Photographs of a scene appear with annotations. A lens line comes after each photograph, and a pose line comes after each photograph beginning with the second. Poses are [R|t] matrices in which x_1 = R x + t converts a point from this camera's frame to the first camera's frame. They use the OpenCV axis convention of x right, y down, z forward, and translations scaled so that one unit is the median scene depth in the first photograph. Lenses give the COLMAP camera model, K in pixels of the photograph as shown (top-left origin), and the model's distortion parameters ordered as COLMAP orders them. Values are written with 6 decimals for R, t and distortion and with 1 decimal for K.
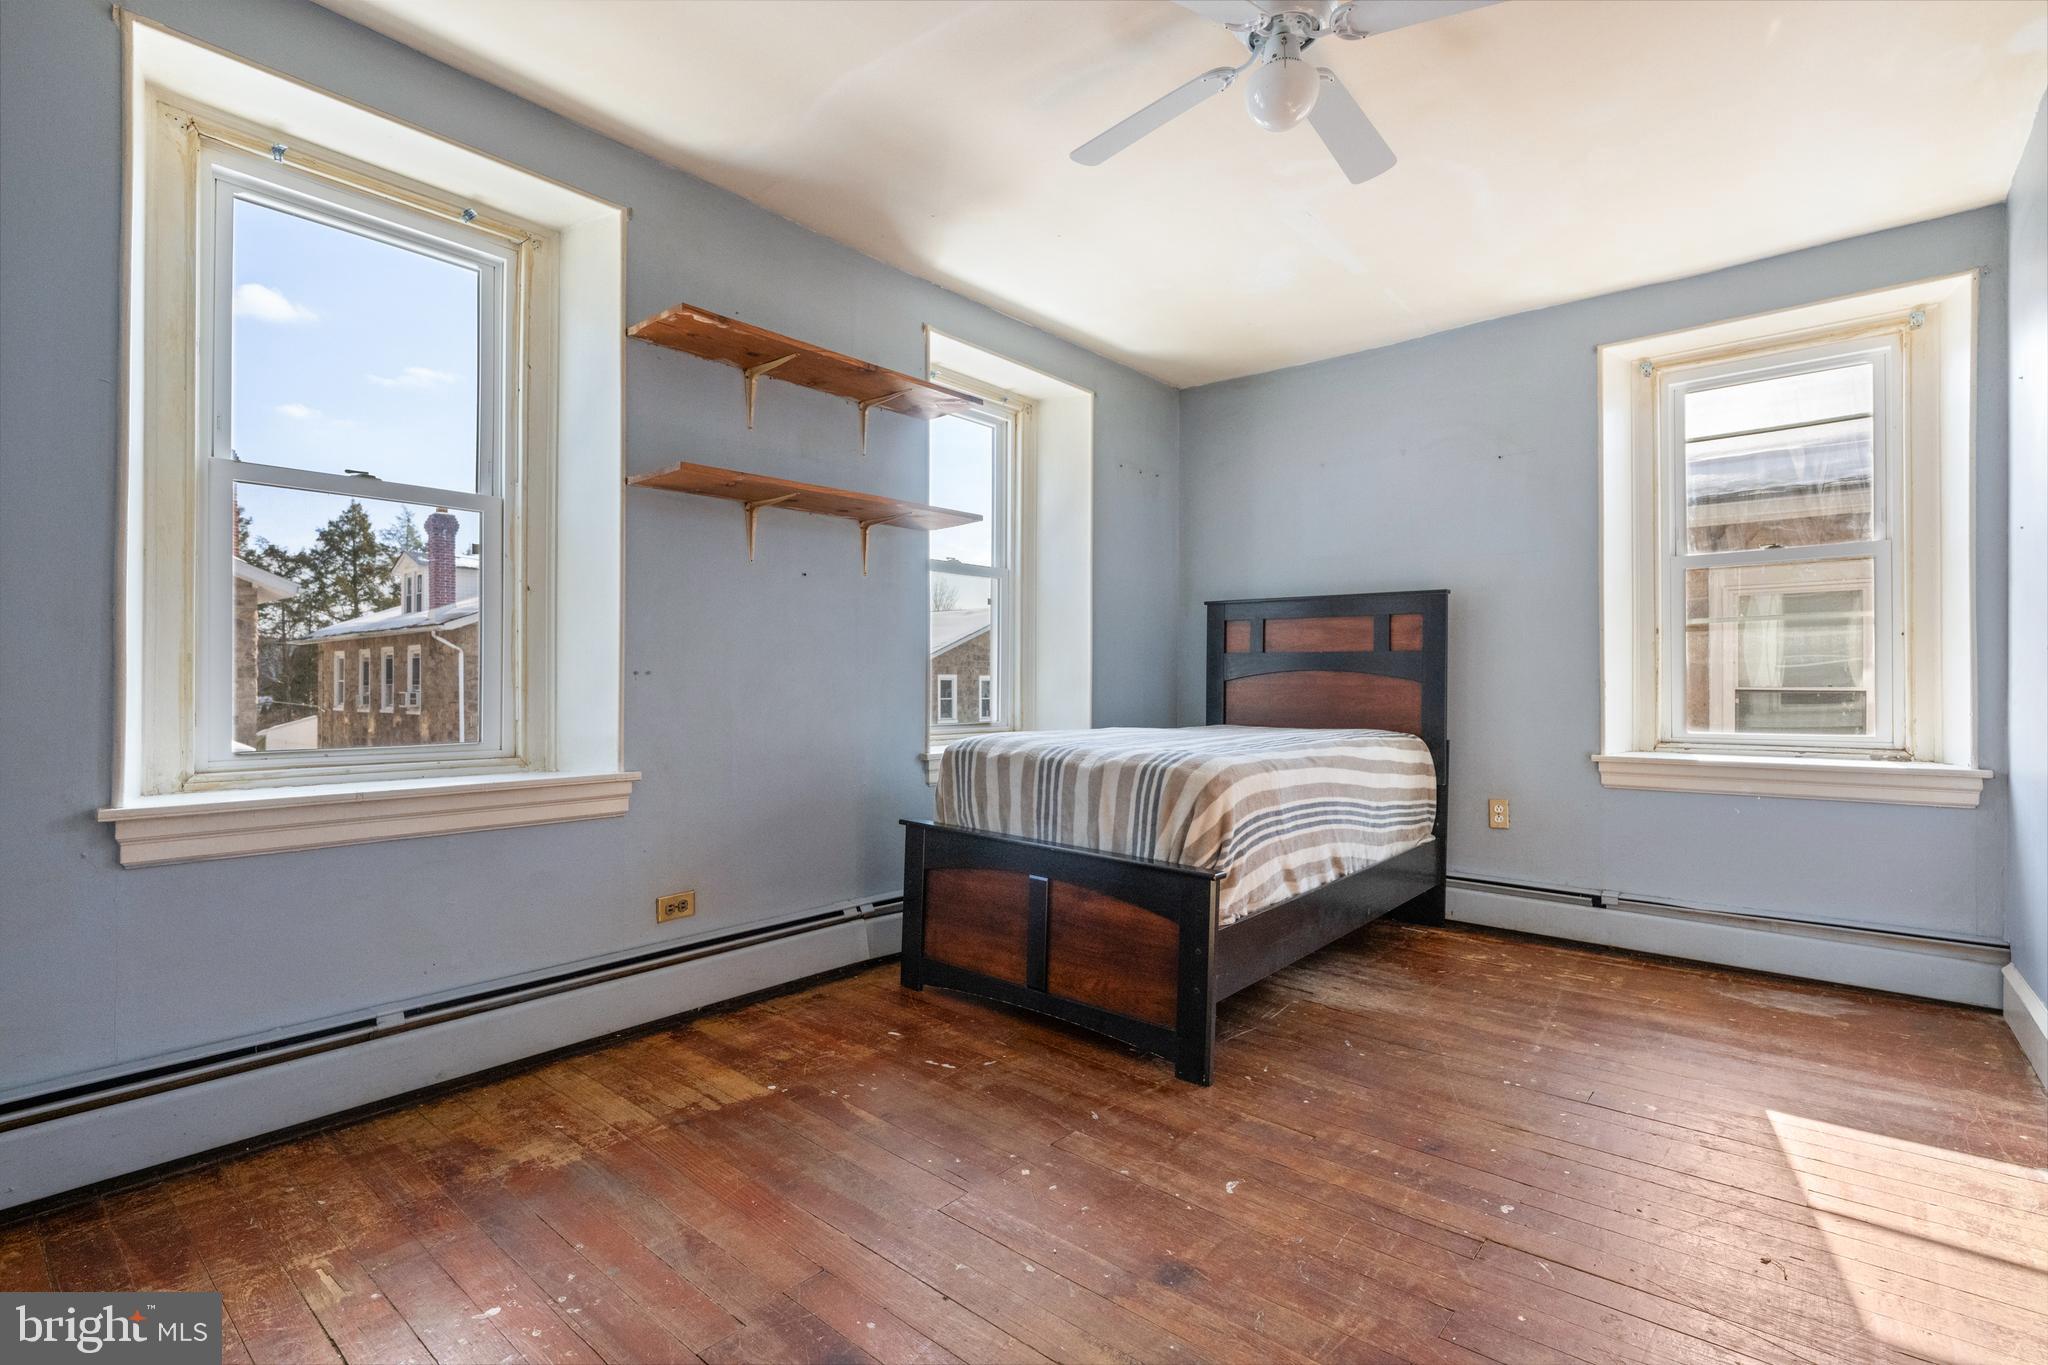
lens RADIAL K [[956.2, 0, 1017.7], [0, 956.2, 681.9], [0, 0, 1]] dist [0.006454, 0.000605]
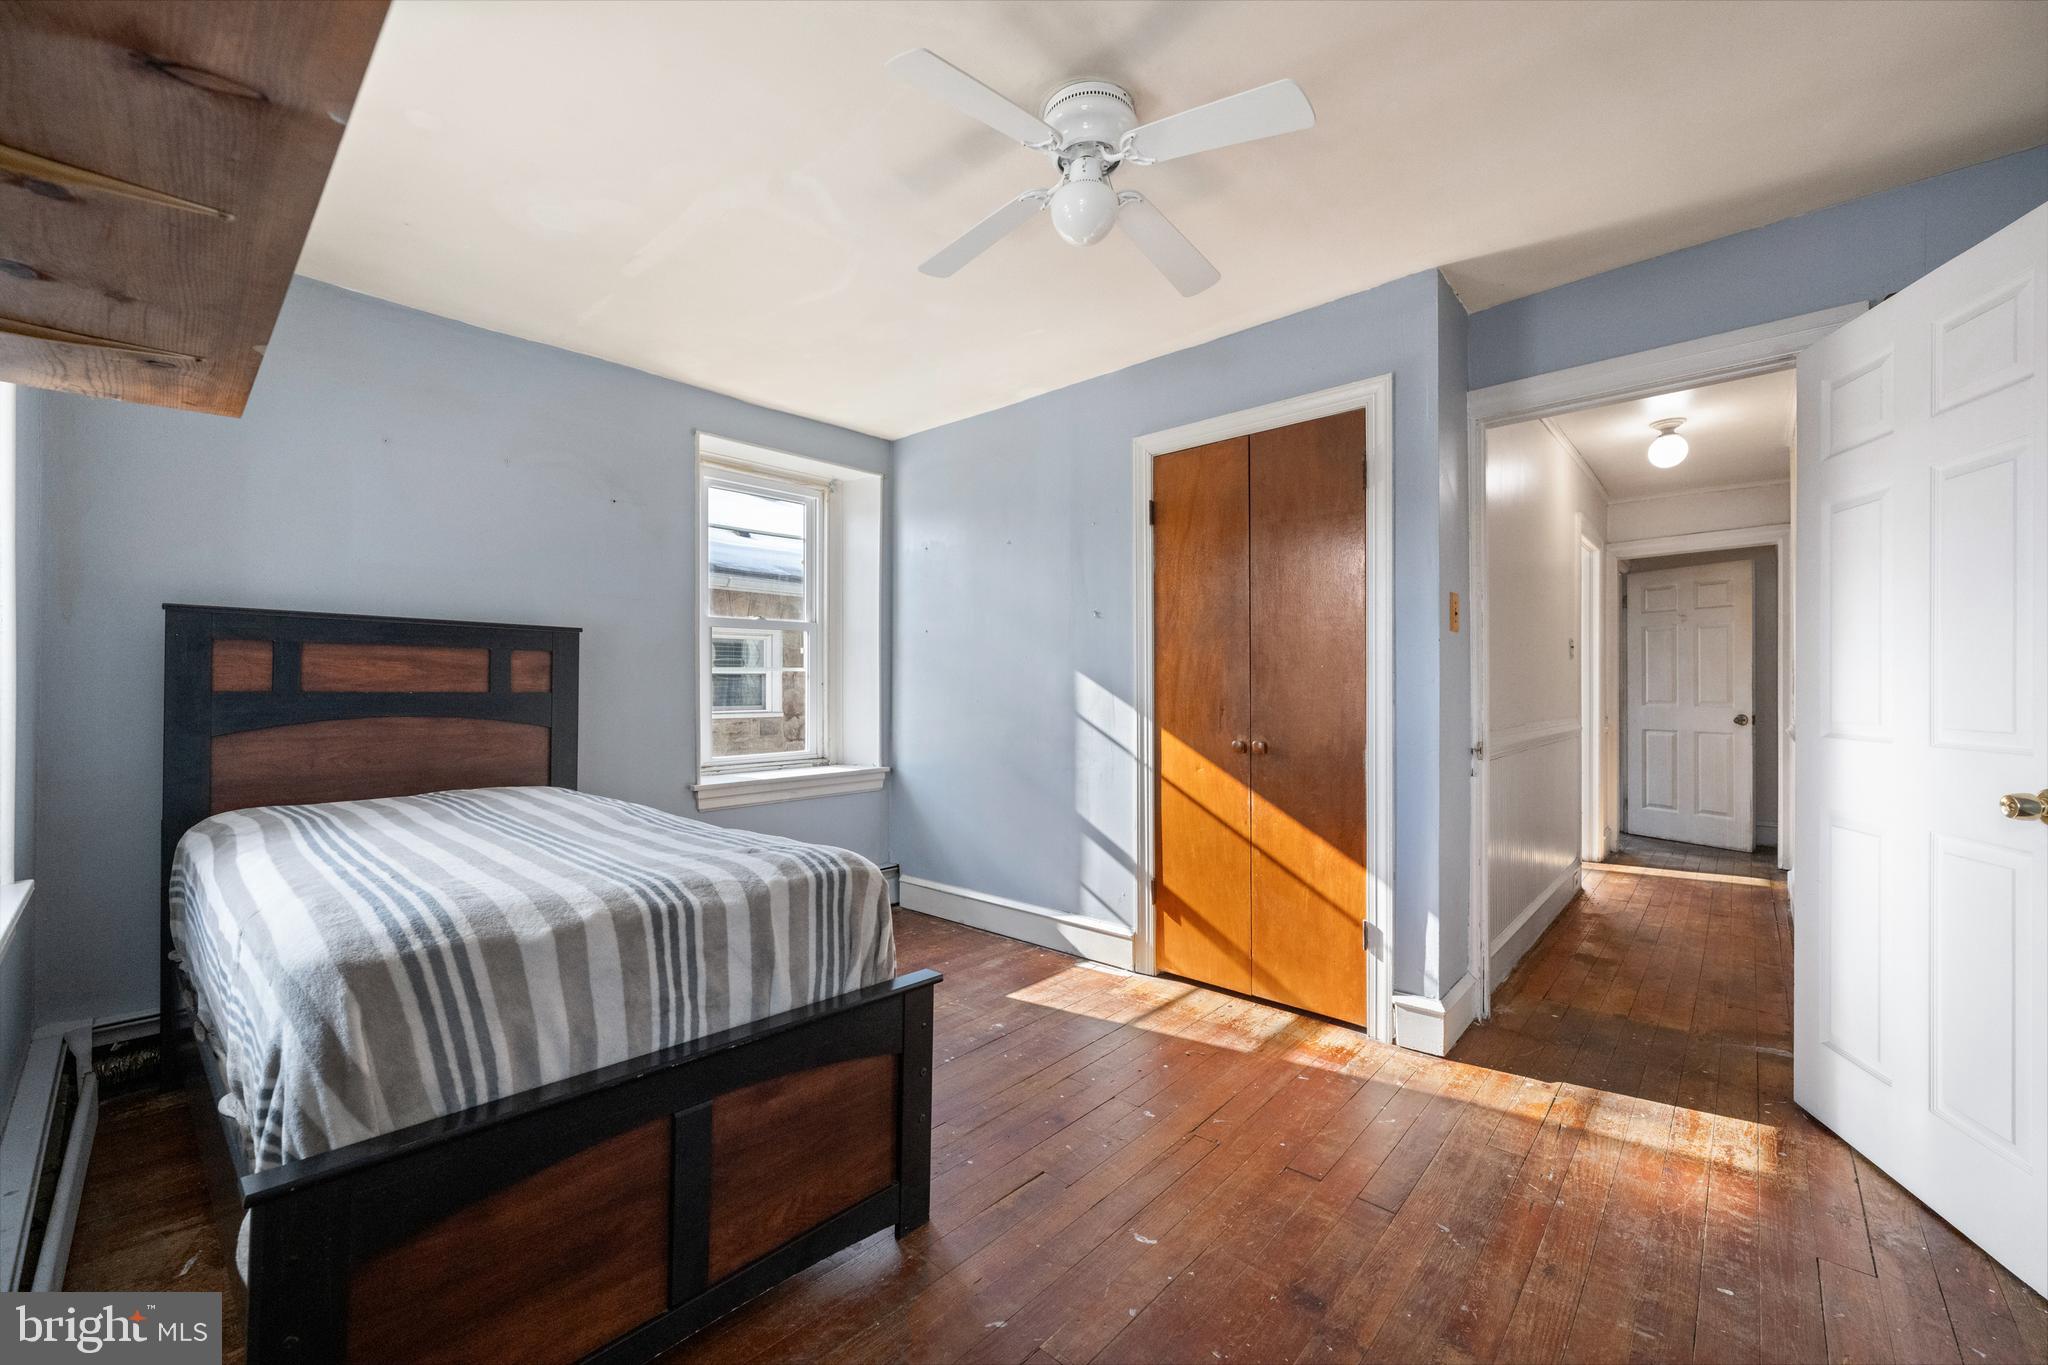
lens RADIAL K [[816.1, 0, 1013.5], [0, 816.1, 683.9], [0, 0, 1]] dist [-0.002128, 0.000555]
pose [[0.033219, 0.001493, 0.999447, -0.380223], [-0.002158, 0.999997, -0.001422, -0.047168], [-0.999446, -0.002110, 0.033222, 0.621173]]
